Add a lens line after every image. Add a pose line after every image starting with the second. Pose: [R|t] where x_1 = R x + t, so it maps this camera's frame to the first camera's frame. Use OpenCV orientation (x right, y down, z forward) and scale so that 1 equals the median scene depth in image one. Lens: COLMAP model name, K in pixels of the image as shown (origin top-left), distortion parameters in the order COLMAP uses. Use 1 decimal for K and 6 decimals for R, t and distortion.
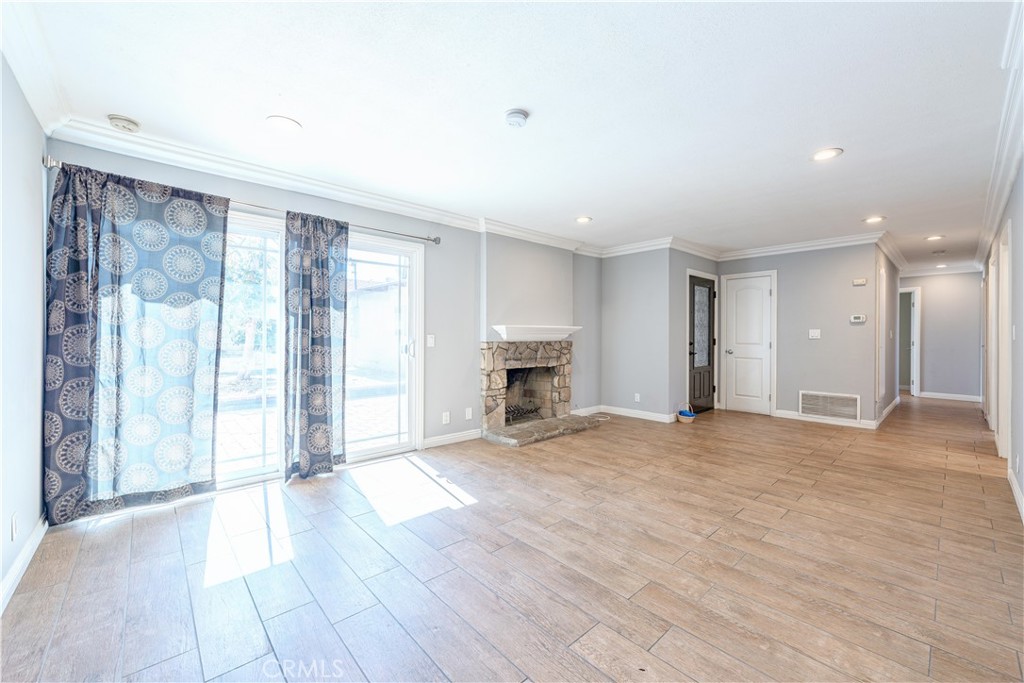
lens RADIAL K [[400.6, 0, 518.2], [0, 400.6, 335.3], [0, 0, 1]] dist [0.002387, 0.000215]
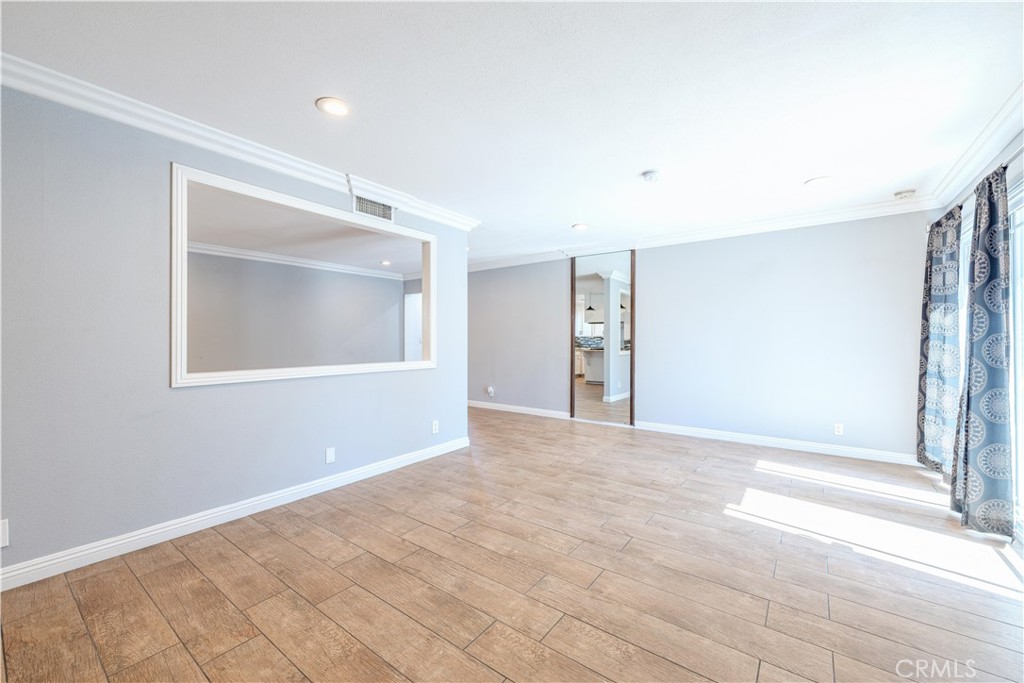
lens RADIAL K [[400.6, 0, 511.4], [0, 400.6, 342.7], [0, 0, 1]] dist [0.002387, 0.000215]
pose [[-0.984542, -0.003532, -0.175114, 0.530869], [-0.004671, 0.999971, 0.006093, 0.002184], [0.175087, 0.006817, -0.984529, 1.726478]]
